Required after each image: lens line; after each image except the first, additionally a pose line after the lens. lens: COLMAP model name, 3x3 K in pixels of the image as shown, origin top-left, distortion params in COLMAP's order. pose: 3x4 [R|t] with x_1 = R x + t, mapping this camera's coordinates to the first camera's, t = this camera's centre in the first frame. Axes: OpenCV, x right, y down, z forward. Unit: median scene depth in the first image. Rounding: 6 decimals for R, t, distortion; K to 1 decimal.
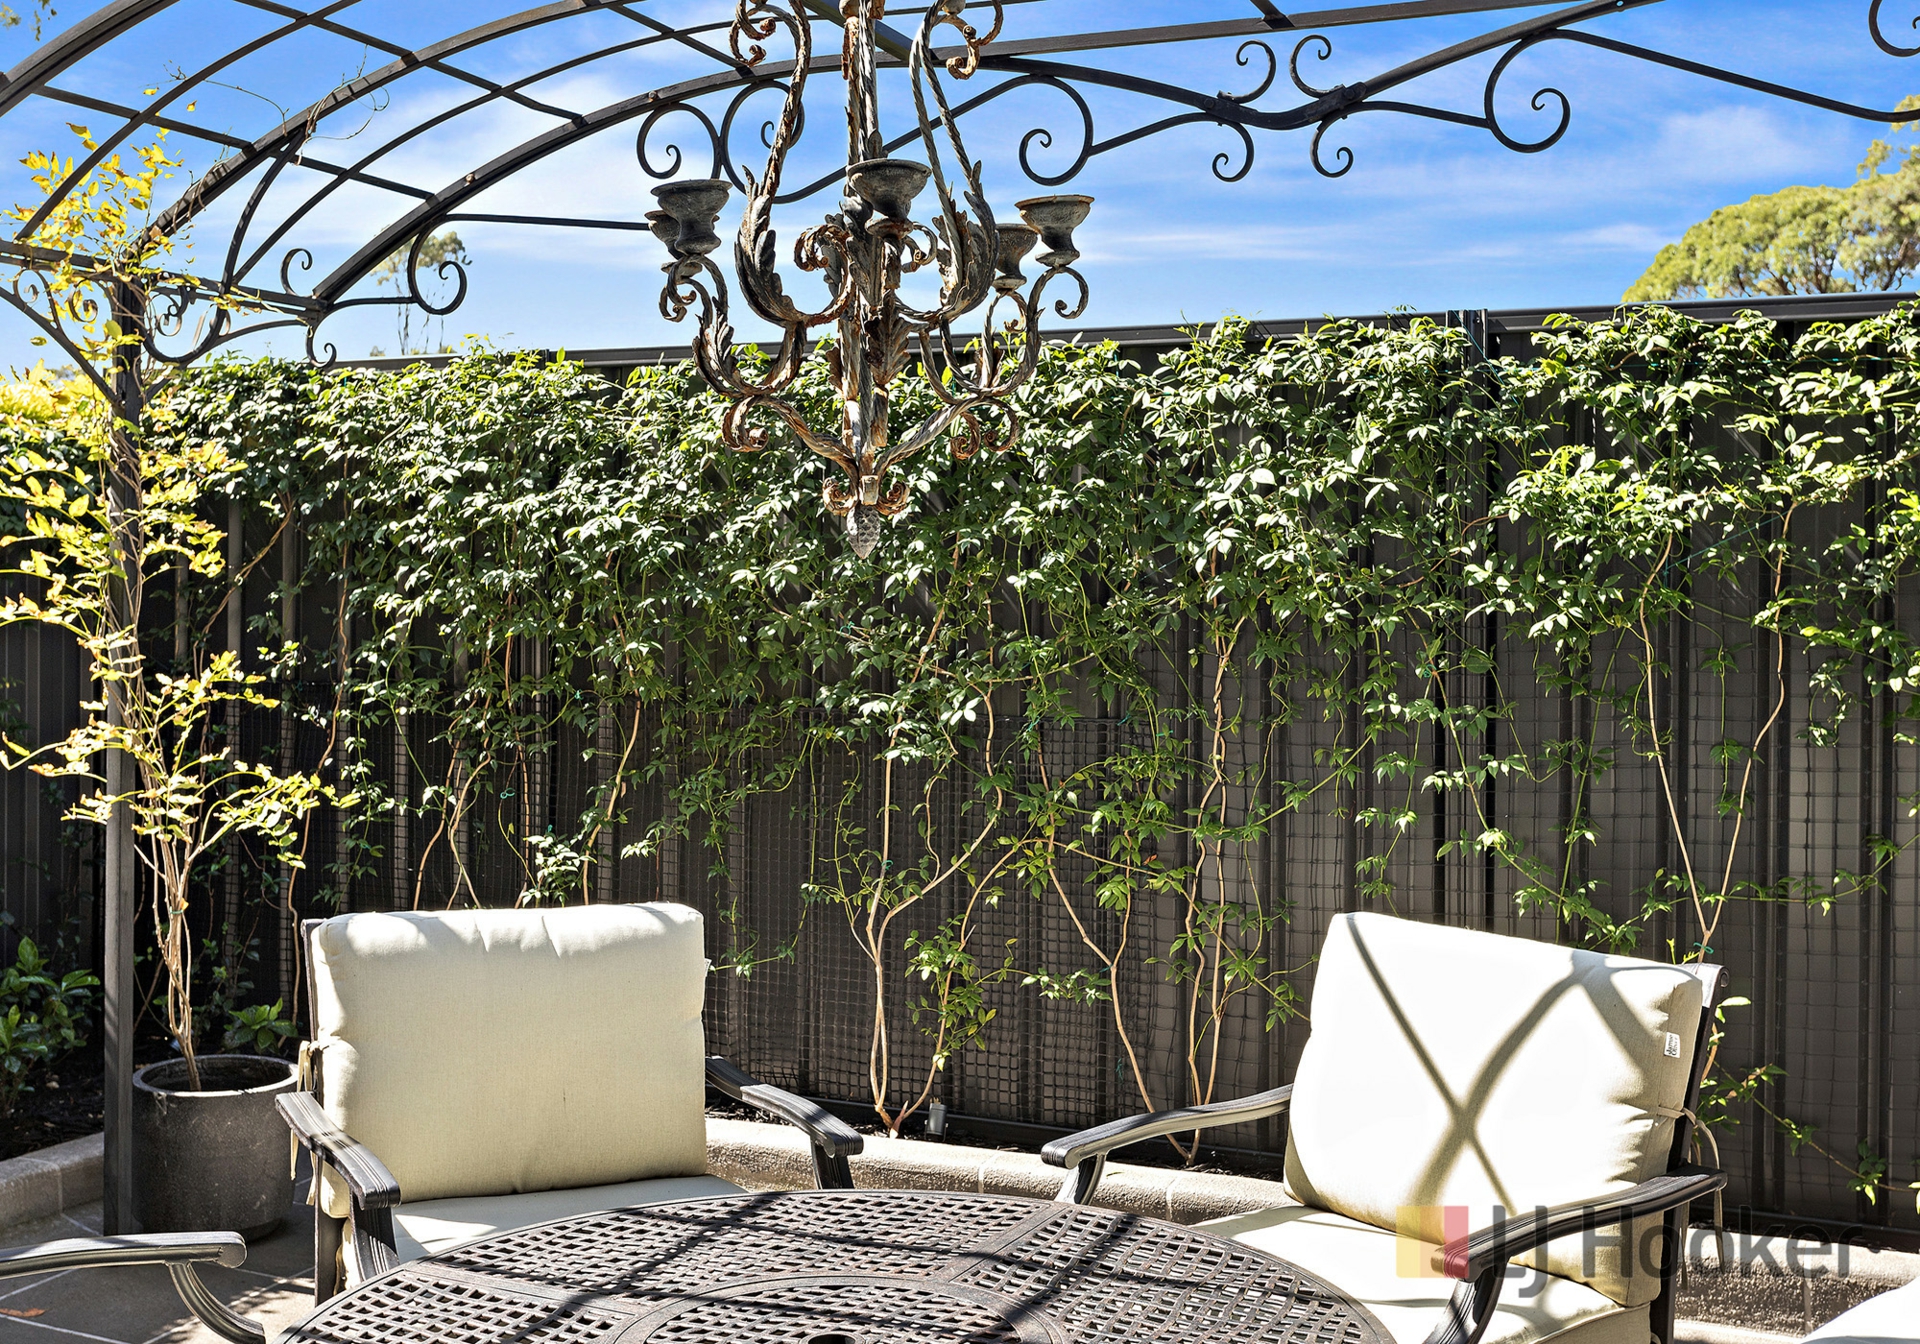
lens RADIAL K [[2157.6, 0, 955.2], [0, 2157.6, 601.1], [0, 0, 1]] dist [0.012056, 0.006564]
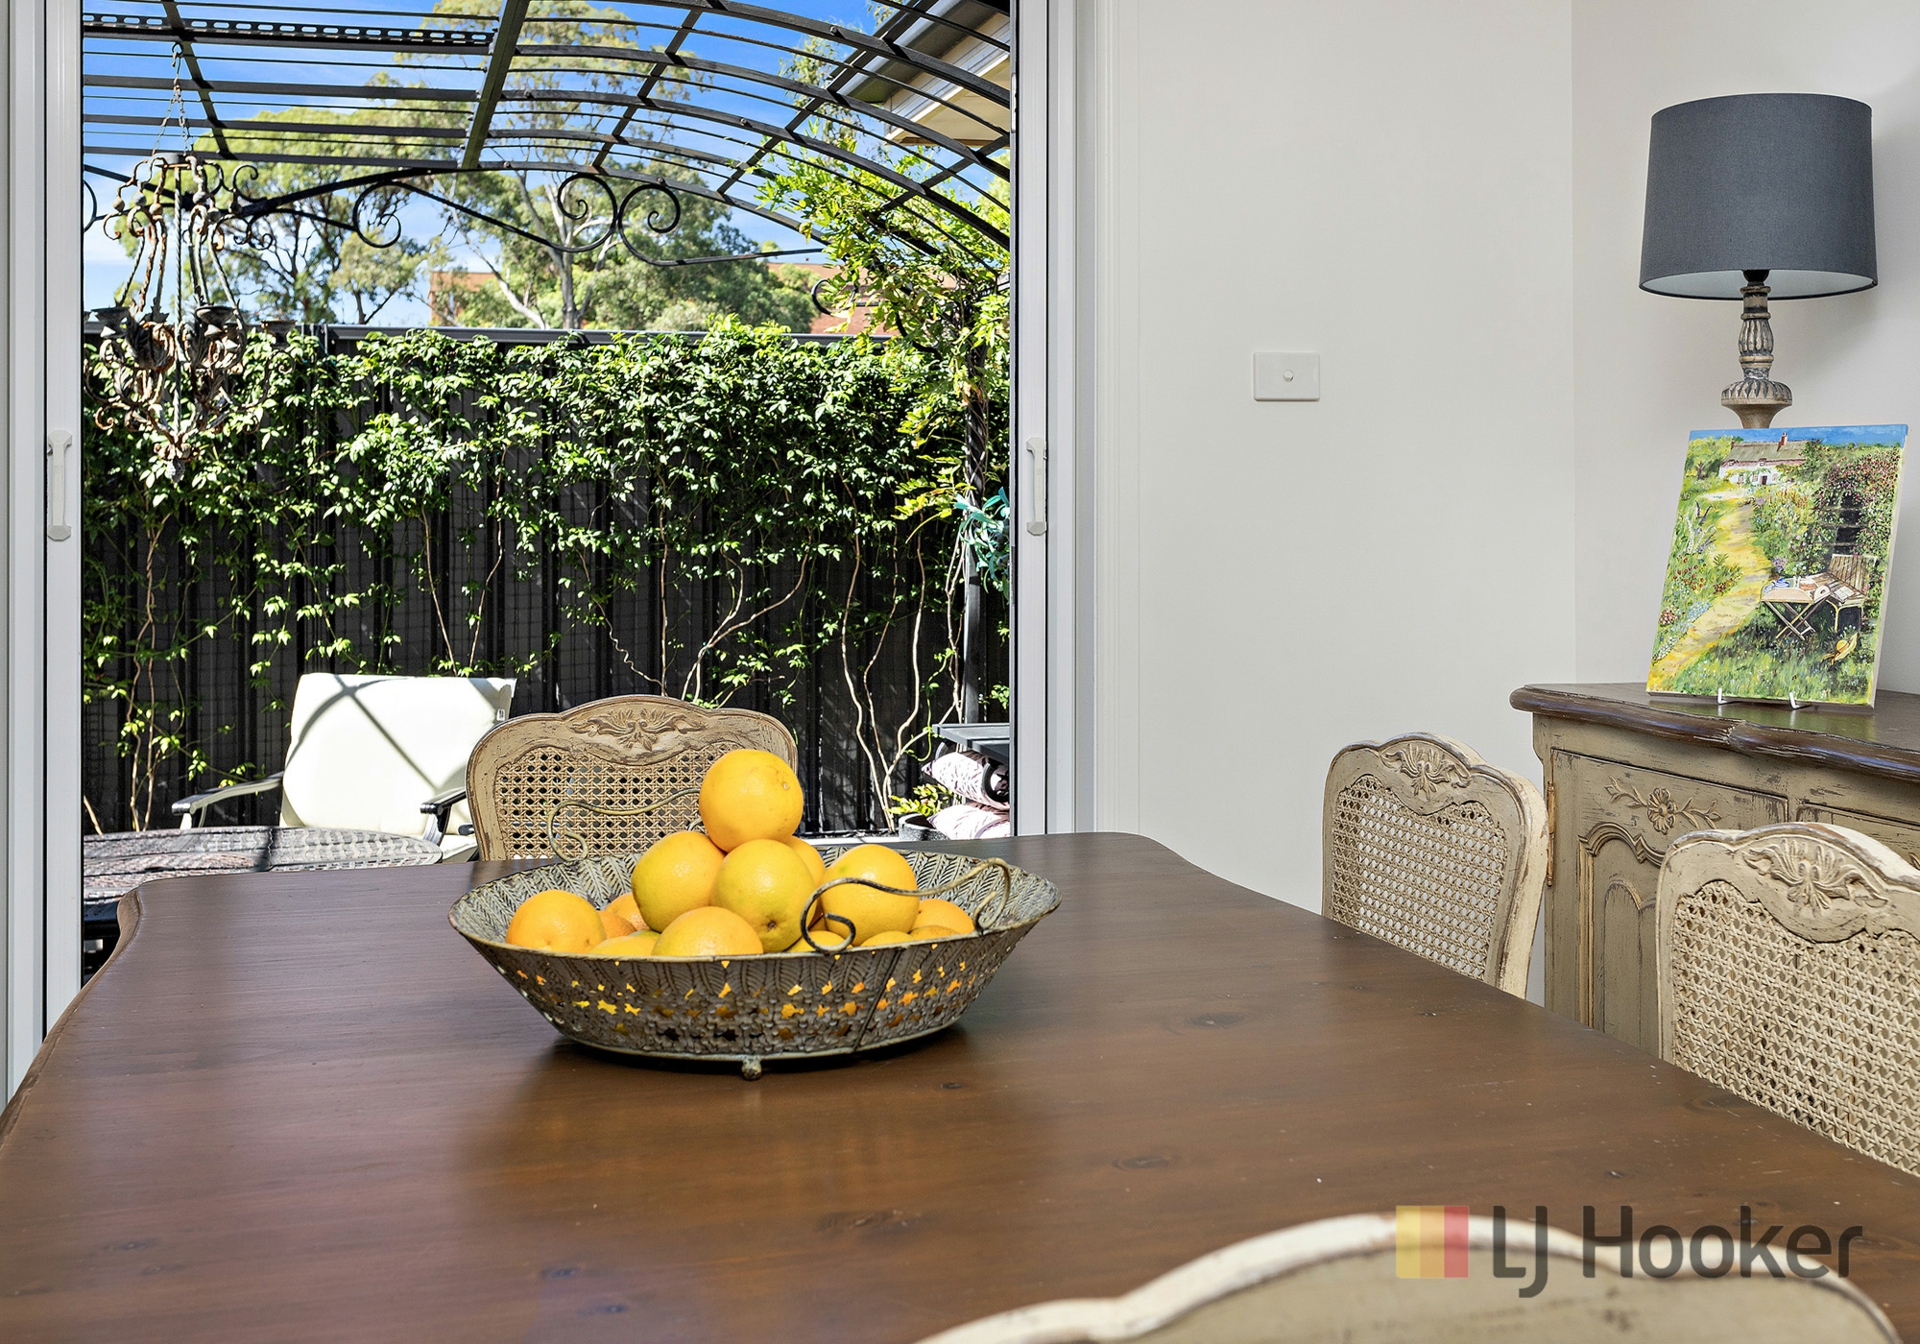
lens RADIAL K [[2190.4, 0, 961.1], [0, 2190.4, 508.0], [0, 0, 1]] dist [-0.014600, -0.009758]
pose [[0.784643, -0.012946, 0.619813, -0.427974], [0.010033, 0.999916, 0.008185, -0.004508], [-0.619867, -0.000204, 0.784707, -0.634748]]
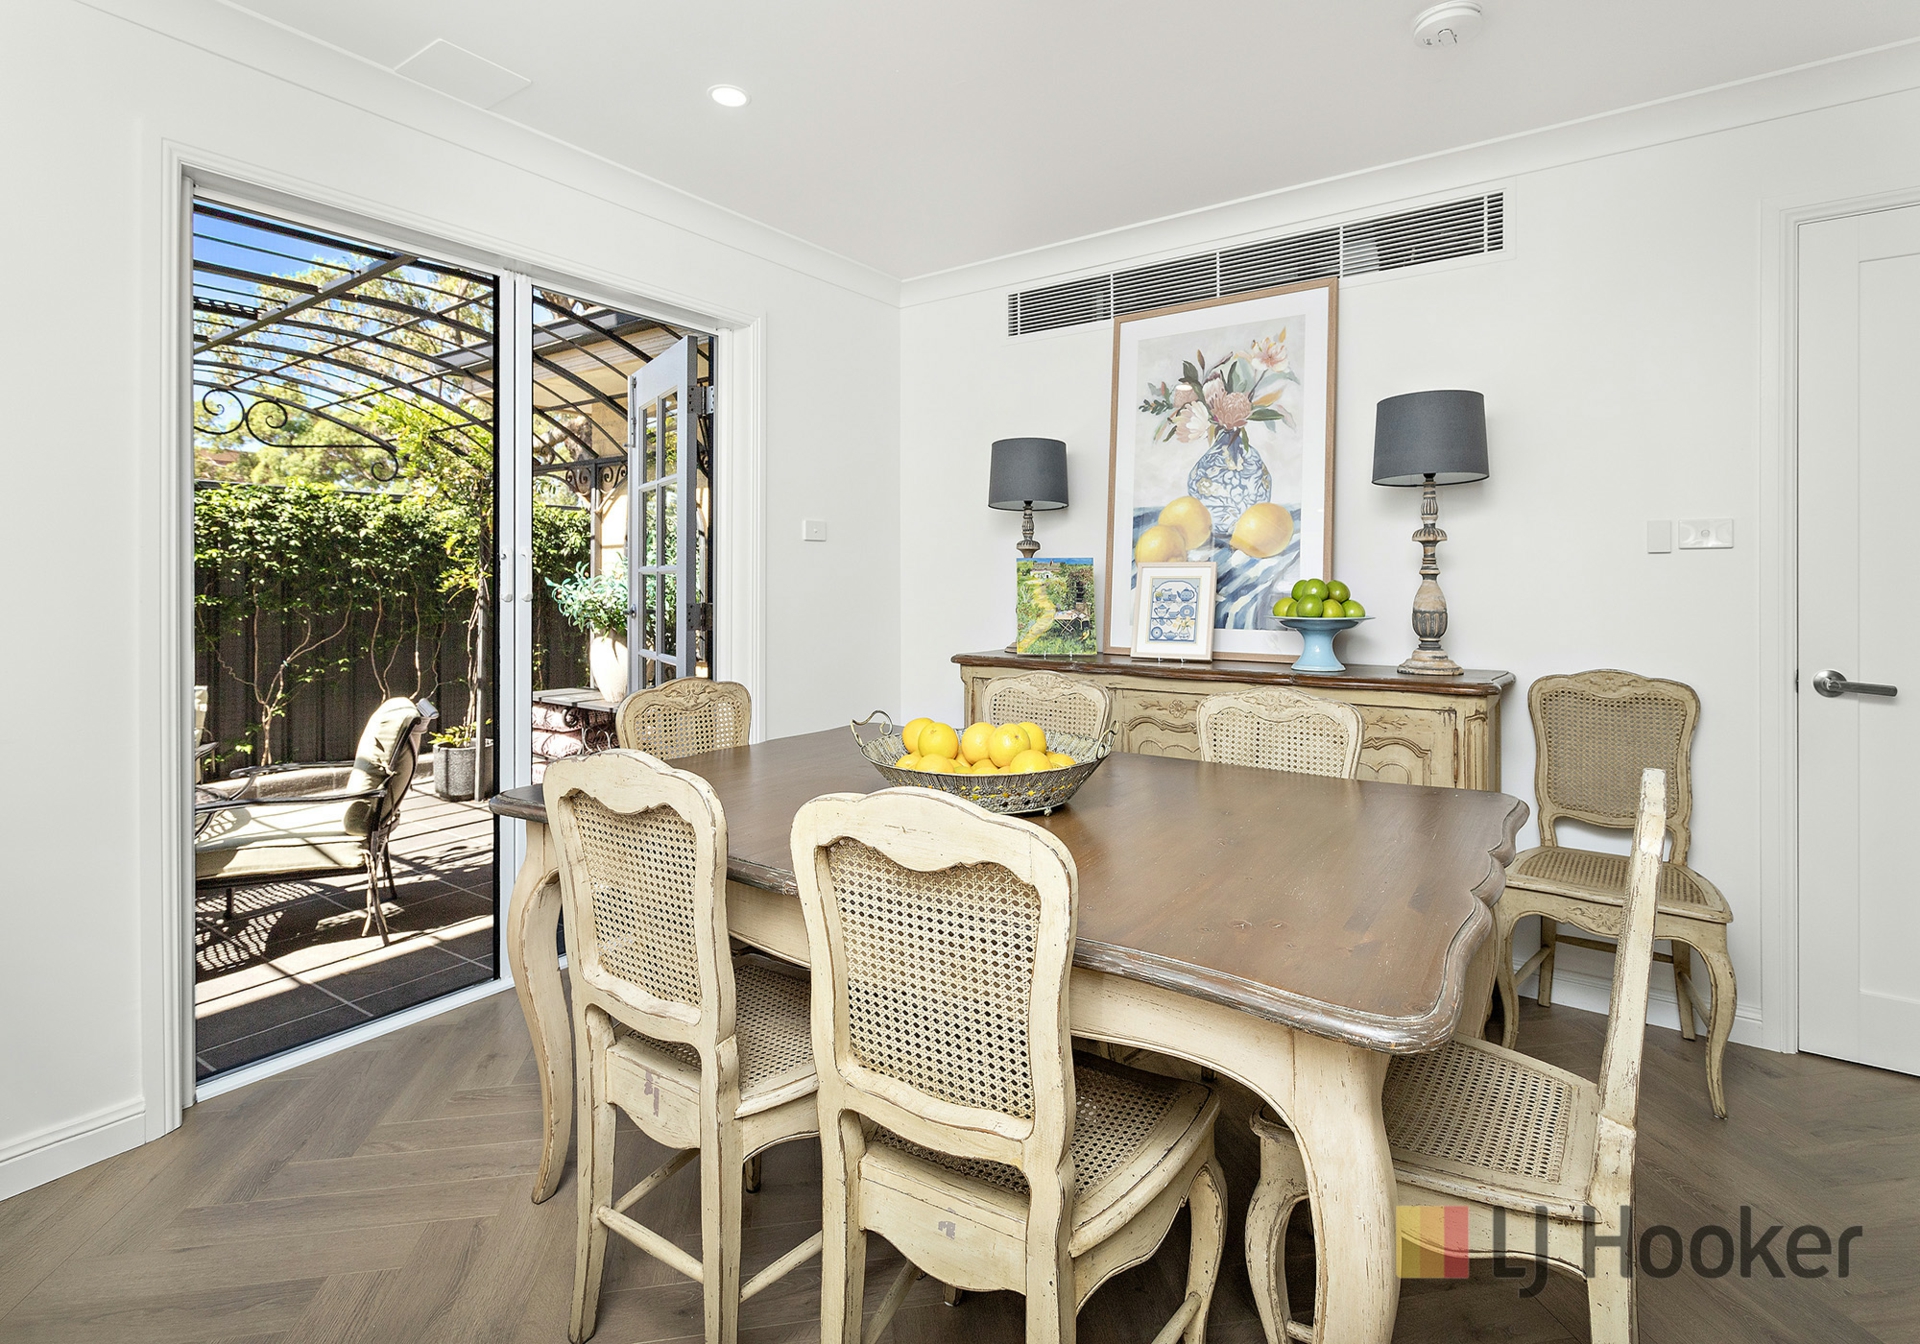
lens RADIAL K [[957.2, 0, 957.2], [0, 957.2, 587.4], [0, 0, 1]] dist [0.019222, 0.000071]
pose [[0.215213, -0.016279, 0.976431, -0.644524], [0.001659, 0.999866, 0.016304, -0.009408], [-0.976566, -0.001889, 0.215211, -0.356068]]
